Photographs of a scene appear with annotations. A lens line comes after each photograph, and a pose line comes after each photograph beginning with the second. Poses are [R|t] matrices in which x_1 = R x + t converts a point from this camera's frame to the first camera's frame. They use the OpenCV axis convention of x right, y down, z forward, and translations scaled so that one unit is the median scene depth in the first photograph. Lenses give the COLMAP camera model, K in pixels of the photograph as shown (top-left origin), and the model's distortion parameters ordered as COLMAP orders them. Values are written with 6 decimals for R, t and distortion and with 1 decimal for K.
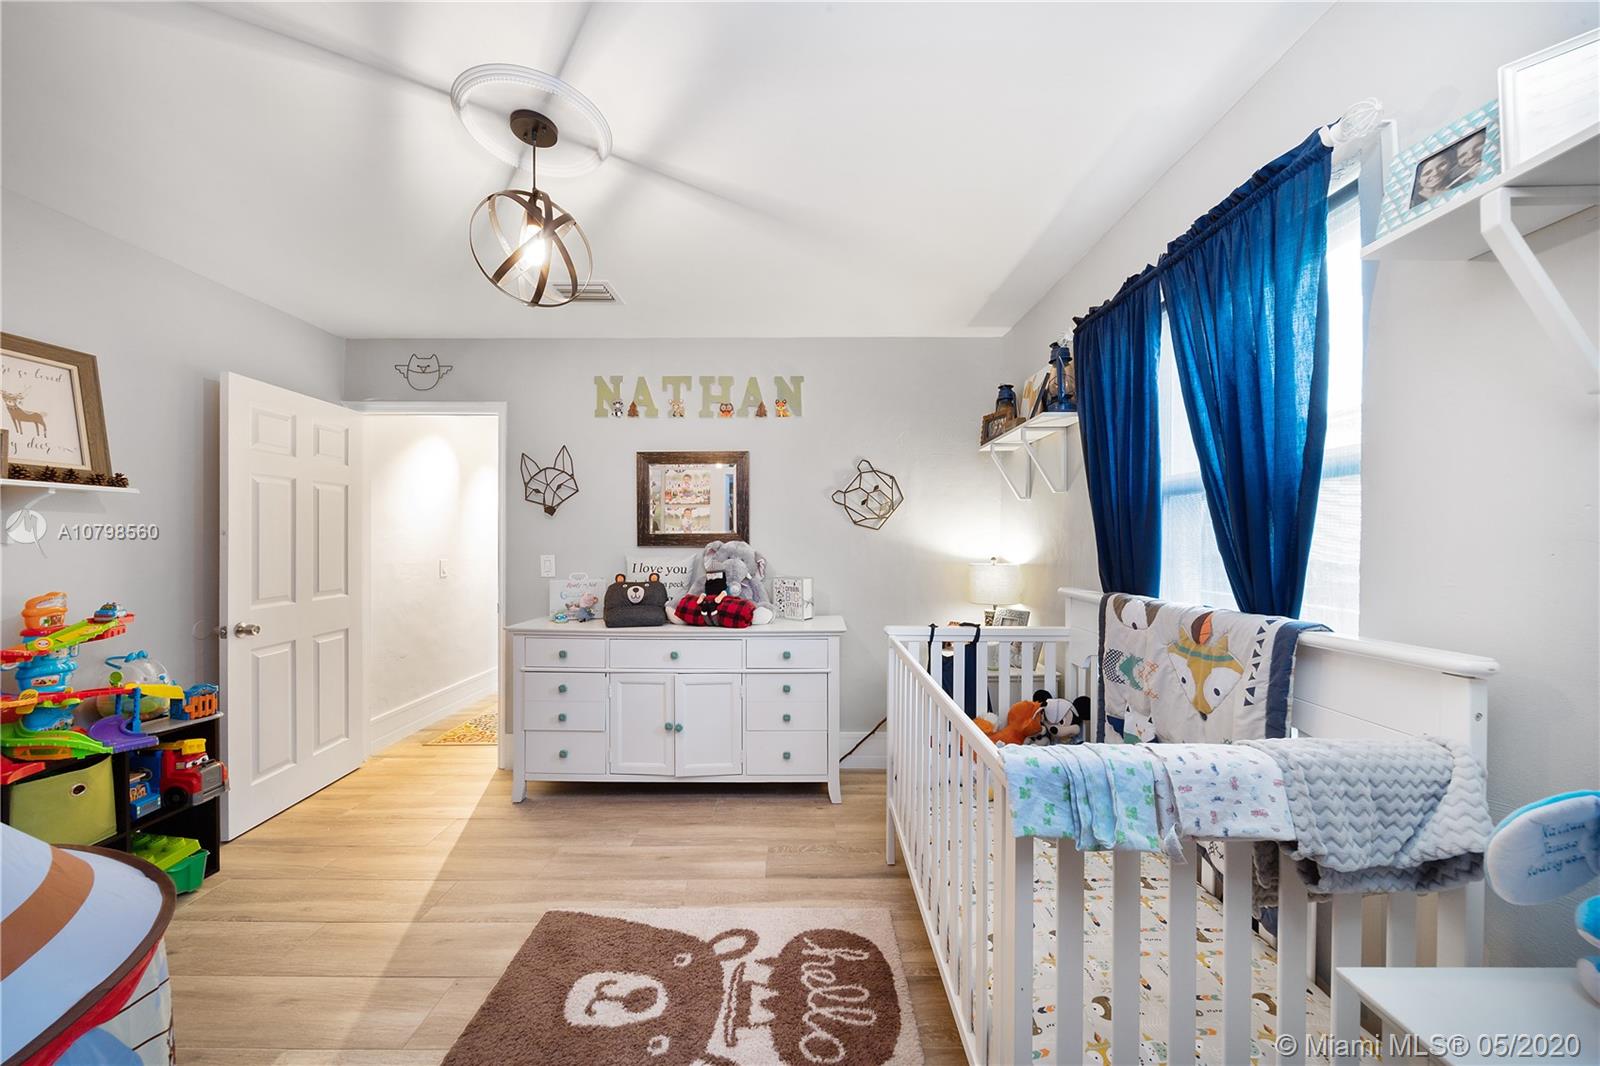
lens RADIAL K [[581.2, 0, 800.0], [0, 581.2, 533.0], [0, 0, 1]] dist [0.000817, 0.000025]
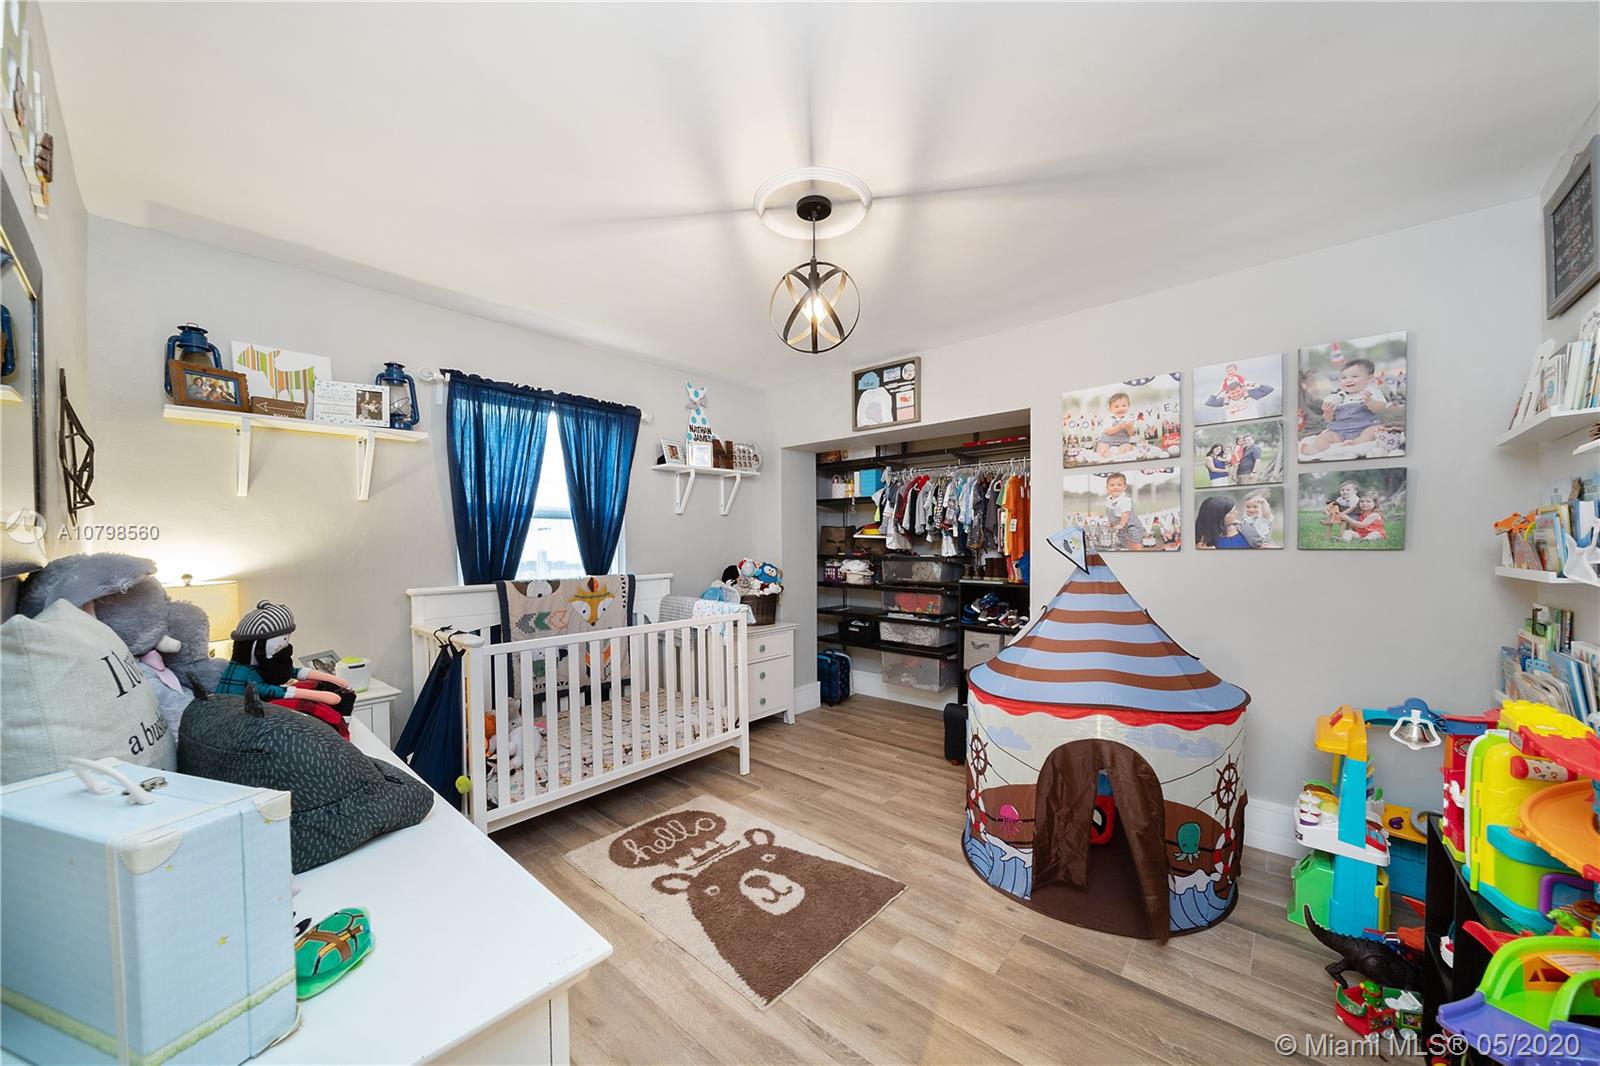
lens RADIAL K [[556.6, 0, 801.7], [0, 556.6, 521.4], [0, 0, 1]] dist [0.000379, -0.000117]
pose [[-0.751723, 0.021252, 0.659136, -1.196084], [-0.005843, 0.999227, -0.038882, -0.001040], [-0.659453, -0.033080, -0.751018, 1.880795]]
